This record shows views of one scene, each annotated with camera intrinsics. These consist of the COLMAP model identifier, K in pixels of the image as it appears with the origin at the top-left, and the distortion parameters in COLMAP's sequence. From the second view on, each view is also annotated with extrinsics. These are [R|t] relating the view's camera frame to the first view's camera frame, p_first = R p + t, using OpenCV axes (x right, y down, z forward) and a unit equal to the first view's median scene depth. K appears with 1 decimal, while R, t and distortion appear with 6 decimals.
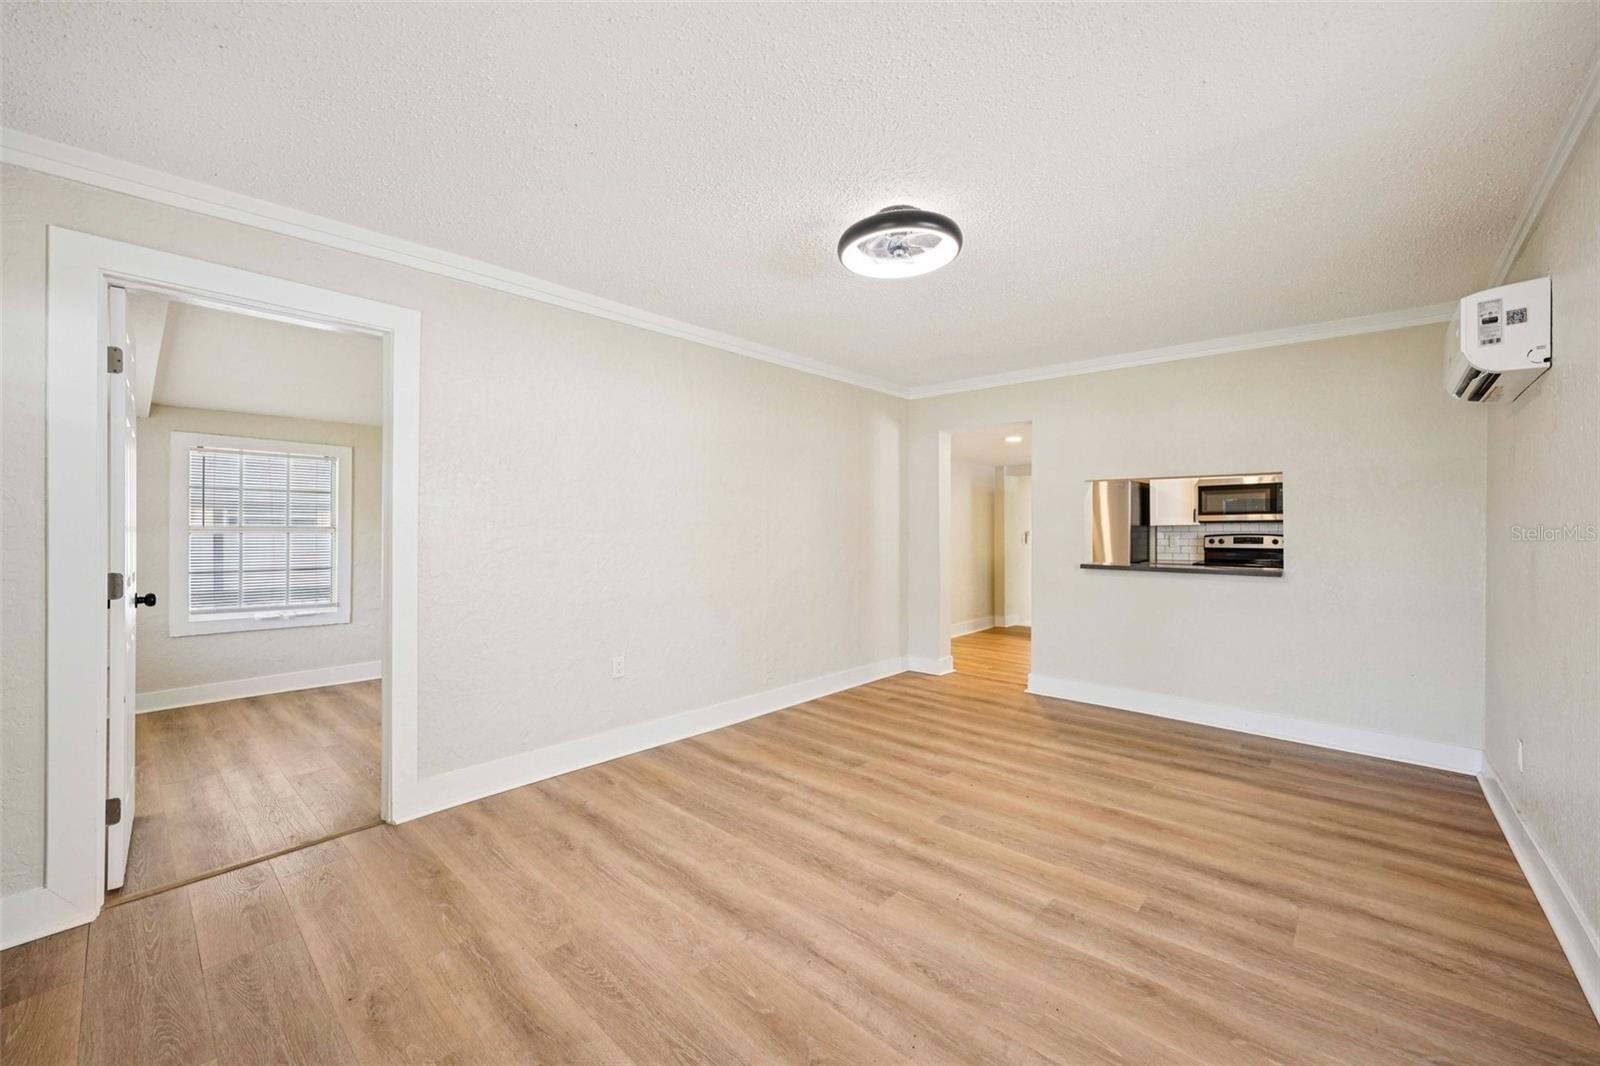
lens RADIAL K [[642.1, 0, 793.1], [0, 642.1, 532.8], [0, 0, 1]] dist [-0.003788, 0.000068]
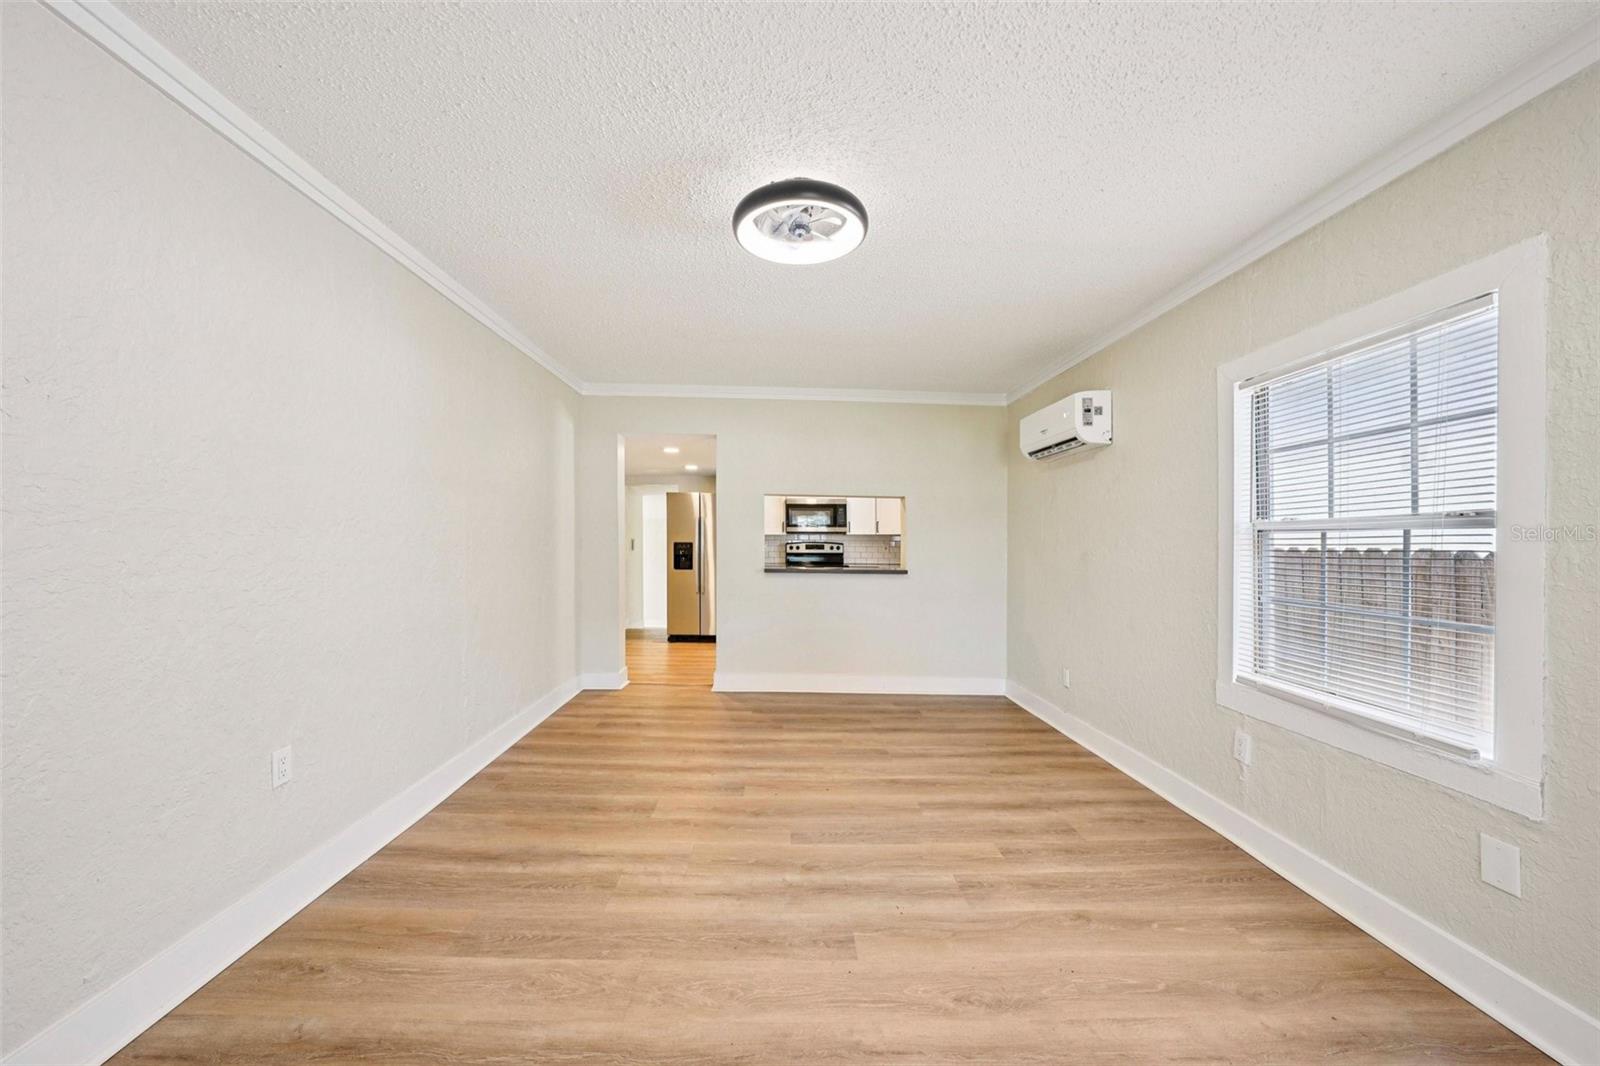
lens RADIAL K [[592.5, 0, 793.3], [0, 592.5, 540.0], [0, 0, 1]] dist [-0.022730, 0.006637]
pose [[0.718623, 0.005056, 0.695382, -0.292163], [-0.004906, 0.999986, -0.002201, 0.000737], [-0.695383, -0.001830, 0.718637, 0.277758]]
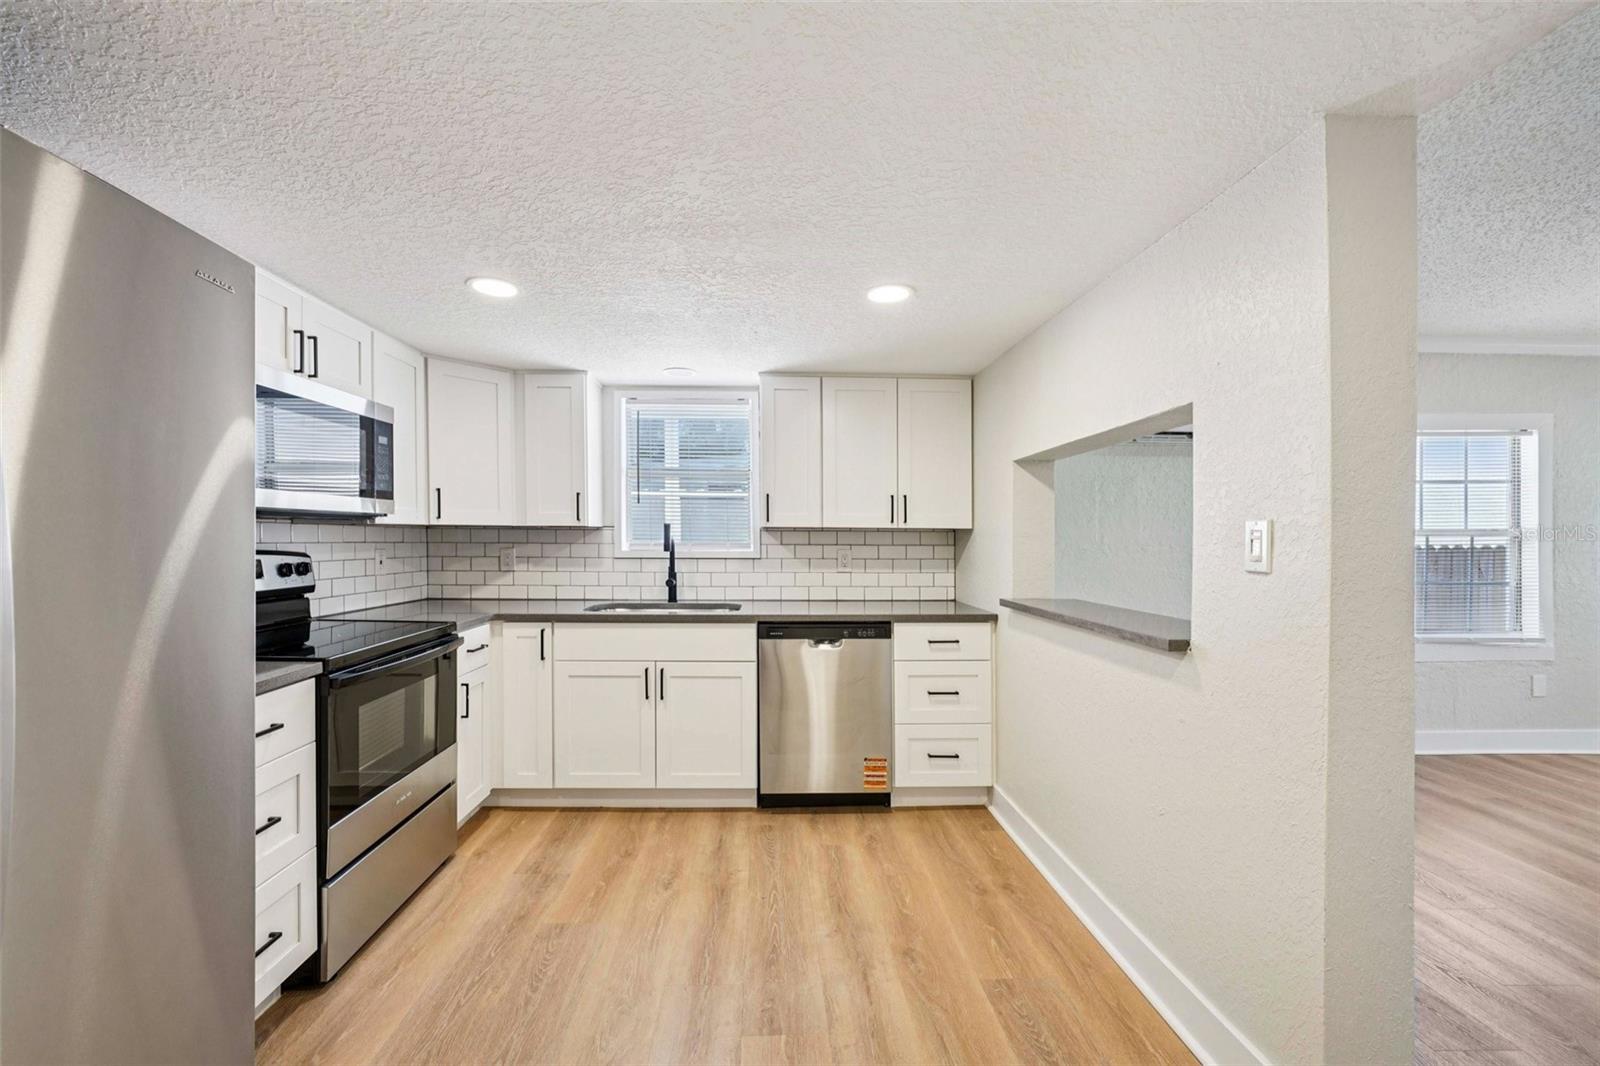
lens RADIAL K [[641.7, 0, 788.7], [0, 641.7, 544.2], [0, 0, 1]] dist [-0.023255, 0.007132]
pose [[-0.704128, -0.011268, 0.709984, 0.491803], [-0.001597, 0.999897, 0.014285, -0.011868], [-0.710072, 0.008925, -0.704073, 1.797436]]
